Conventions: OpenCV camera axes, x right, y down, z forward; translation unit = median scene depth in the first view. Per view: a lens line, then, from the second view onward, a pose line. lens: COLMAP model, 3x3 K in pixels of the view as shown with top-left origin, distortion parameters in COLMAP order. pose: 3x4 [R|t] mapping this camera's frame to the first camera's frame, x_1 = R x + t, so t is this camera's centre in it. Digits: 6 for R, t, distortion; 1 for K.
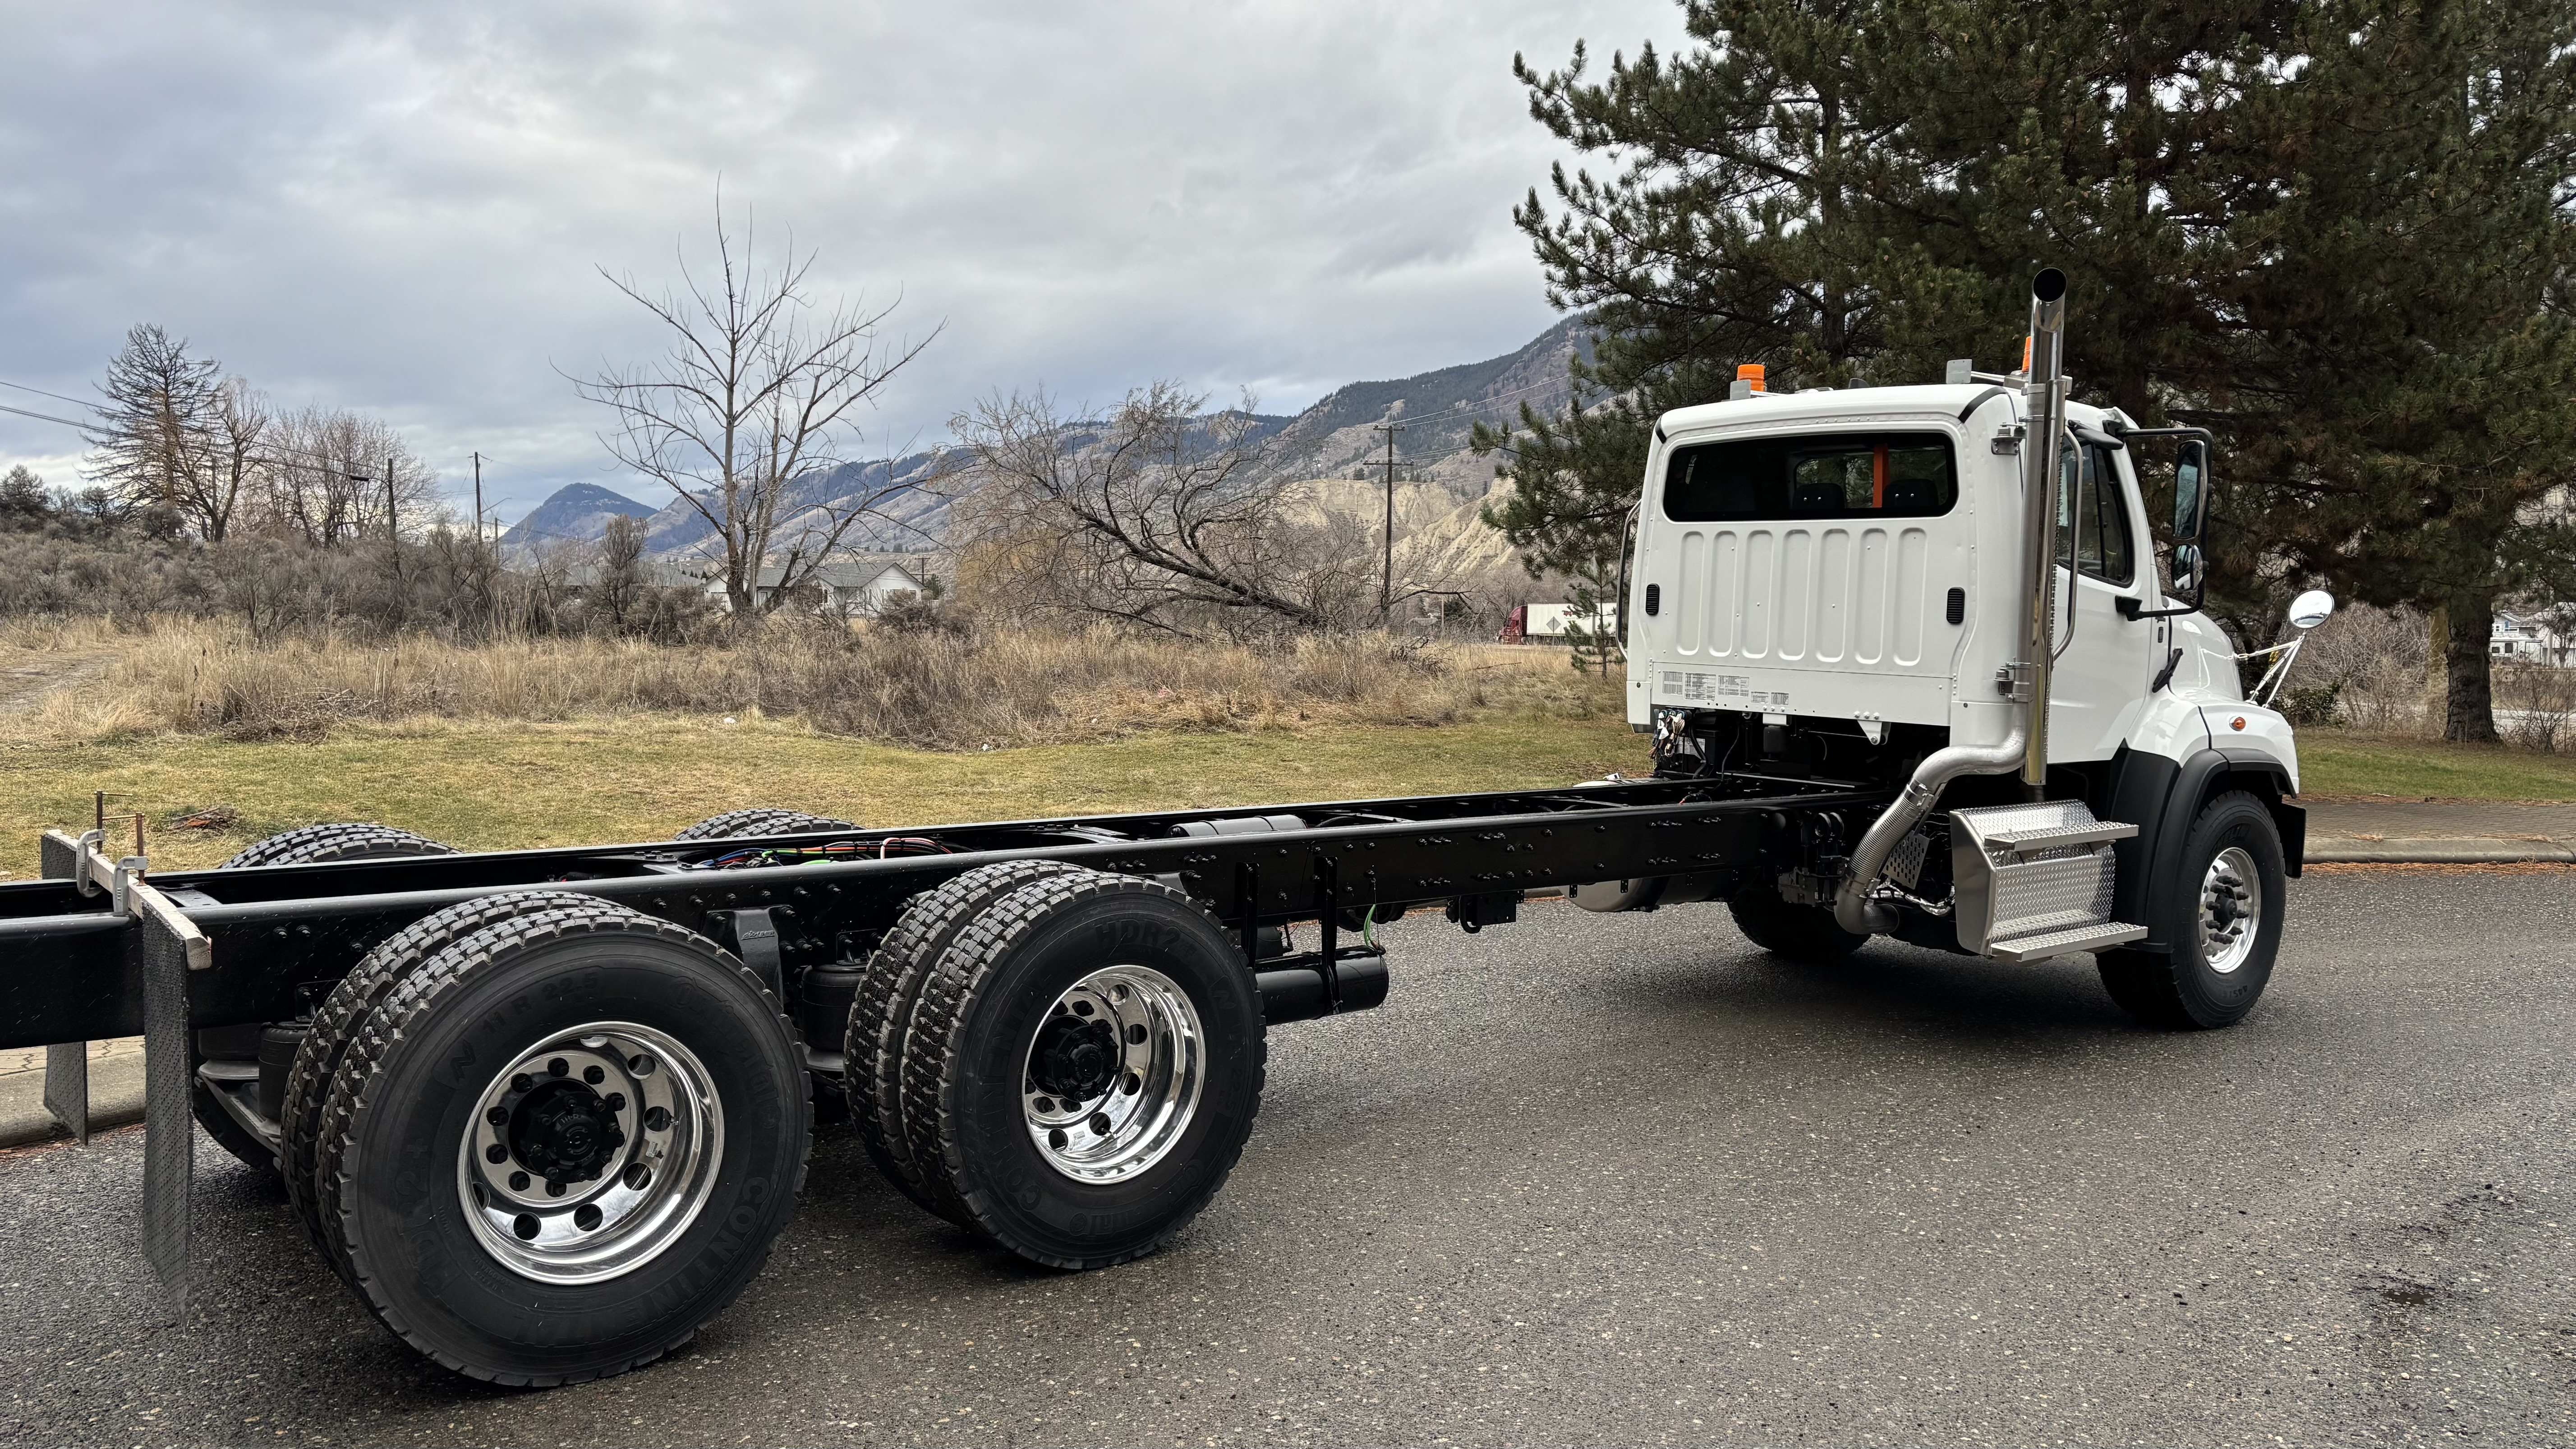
lens RADIAL K [[1904.8, 0, 1291.7], [0, 1904.8, 797.1], [0, 0, 1]] dist [0.034836, -0.010542]
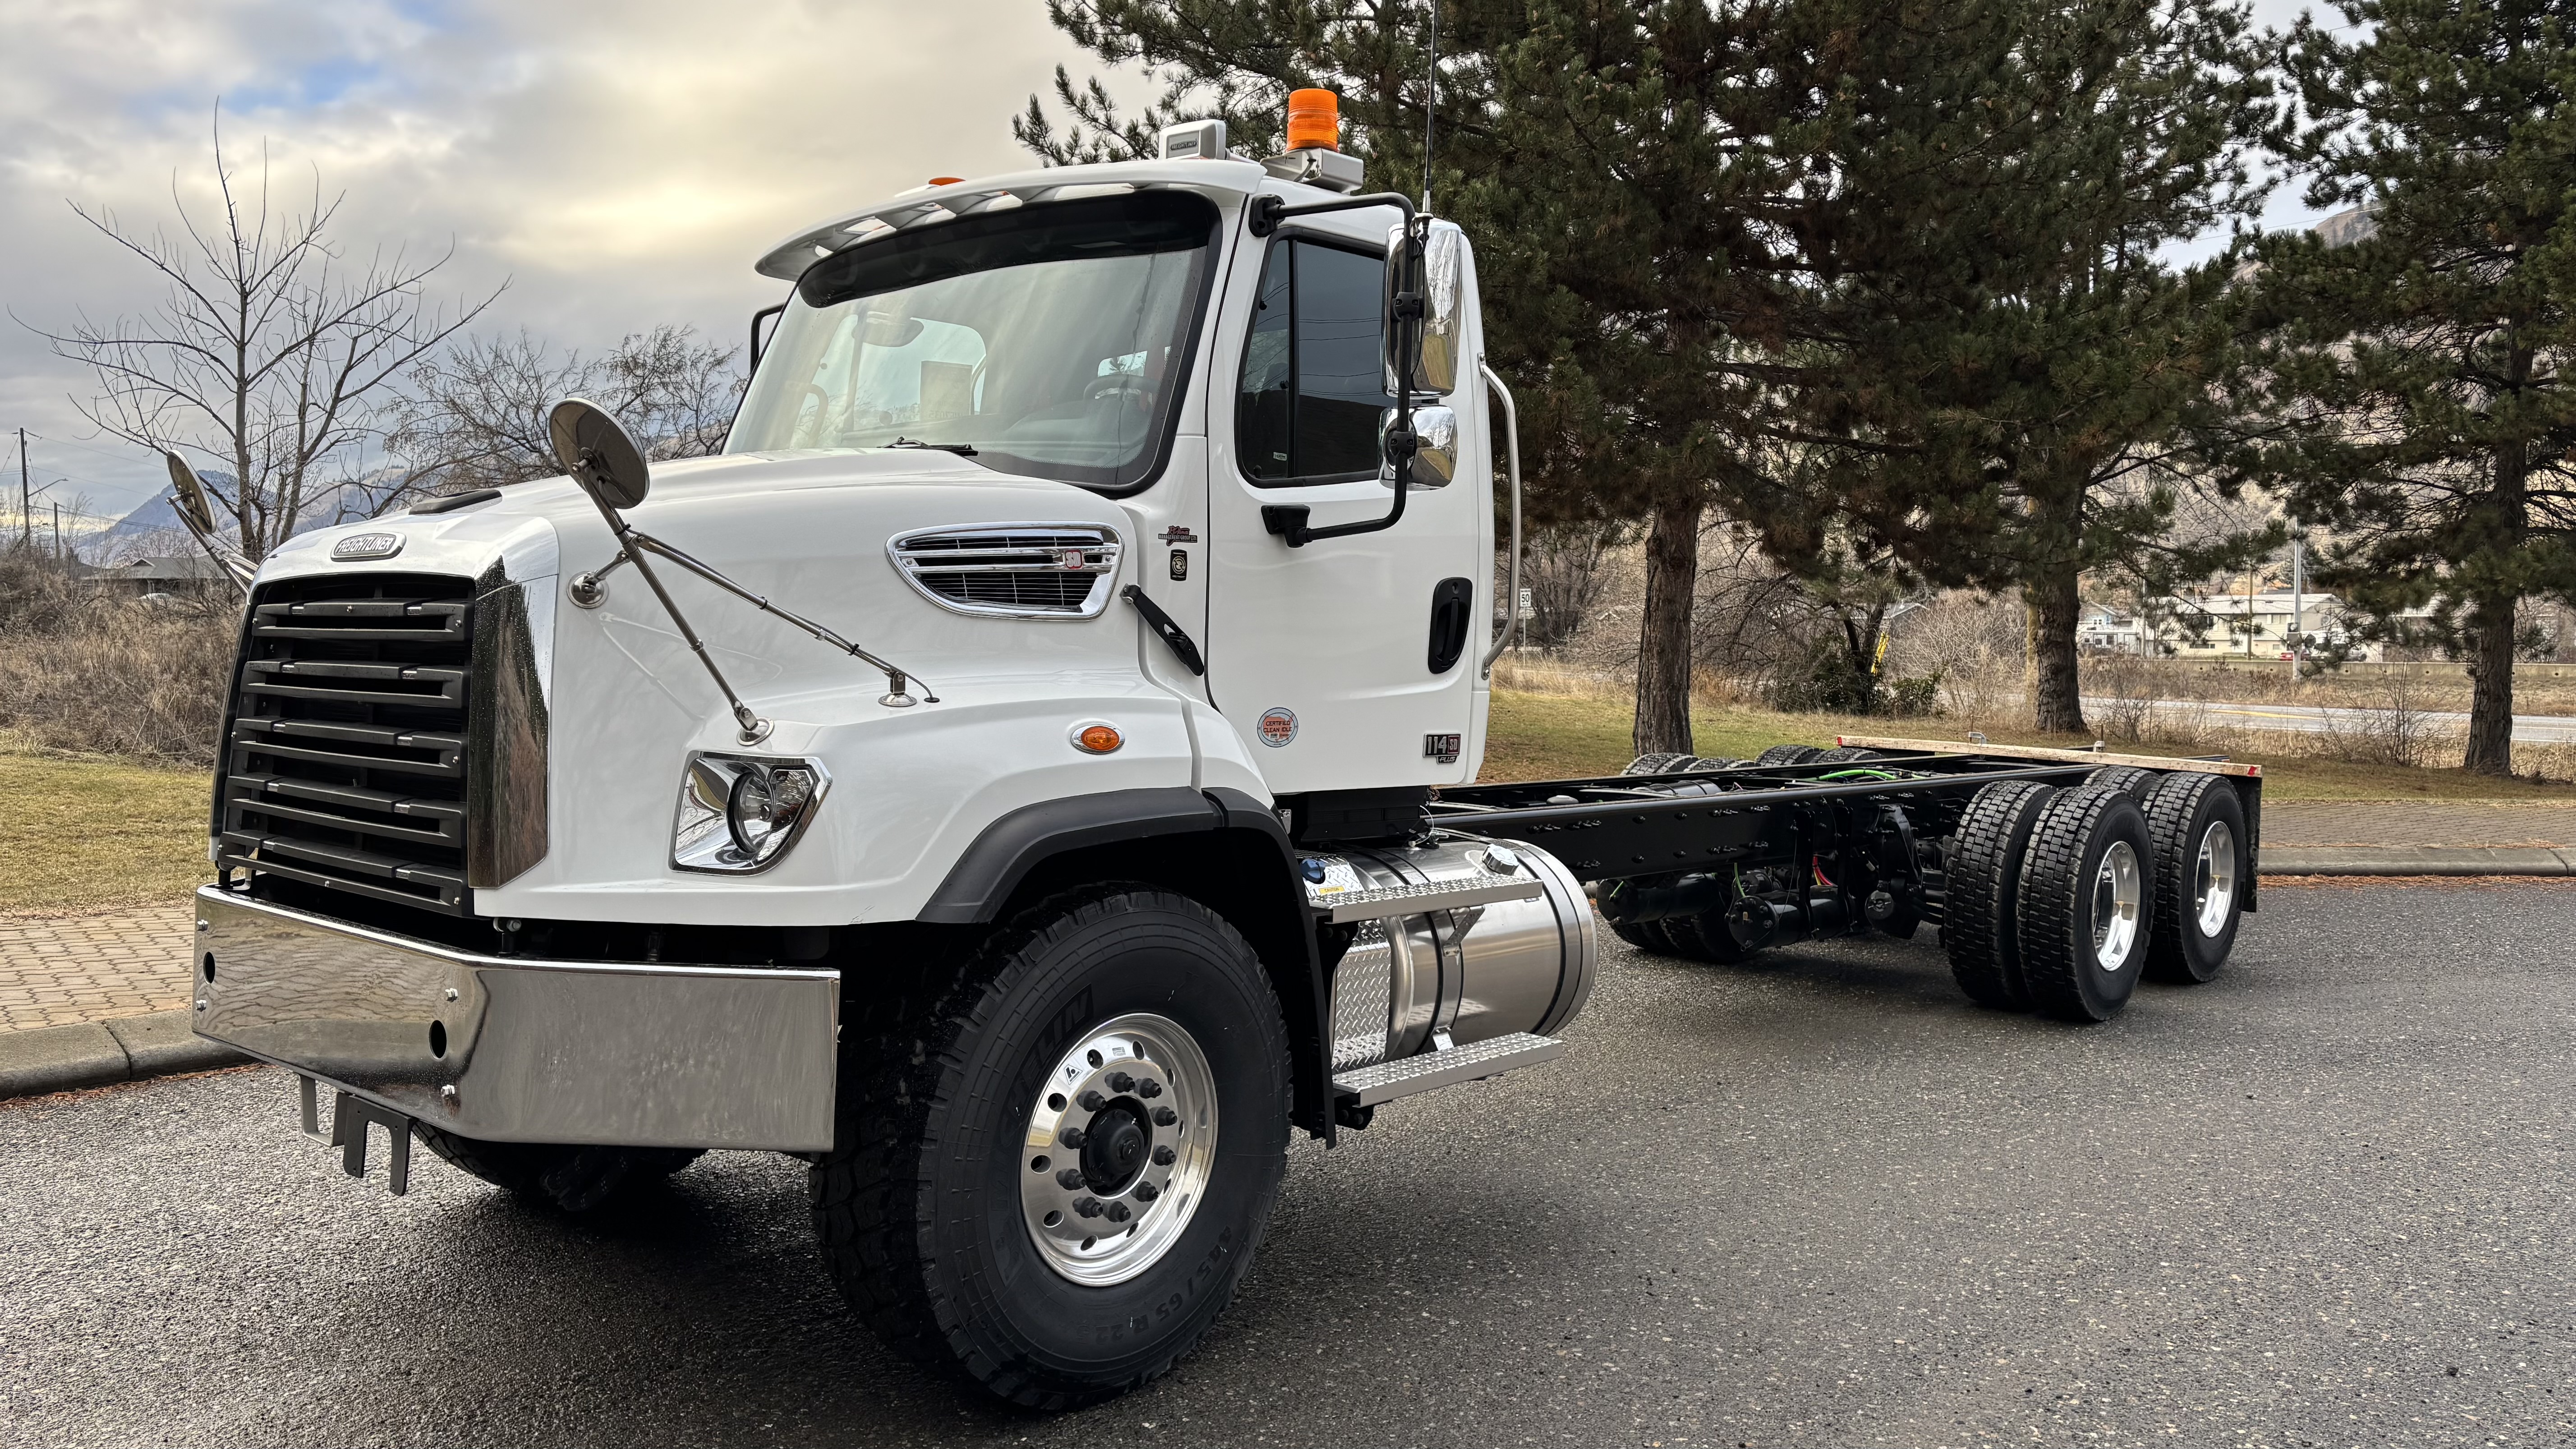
lens RADIAL K [[1902.6, 0, 1284.5], [0, 1902.6, 820.4], [0, 0, 1]] dist [0.006191, -0.000323]
pose [[0.987892, -0.018677, 0.154016, 0.091169], [0.016332, 0.999731, 0.016478, -0.007642], [-0.154283, -0.013763, 0.987931, 0.129741]]
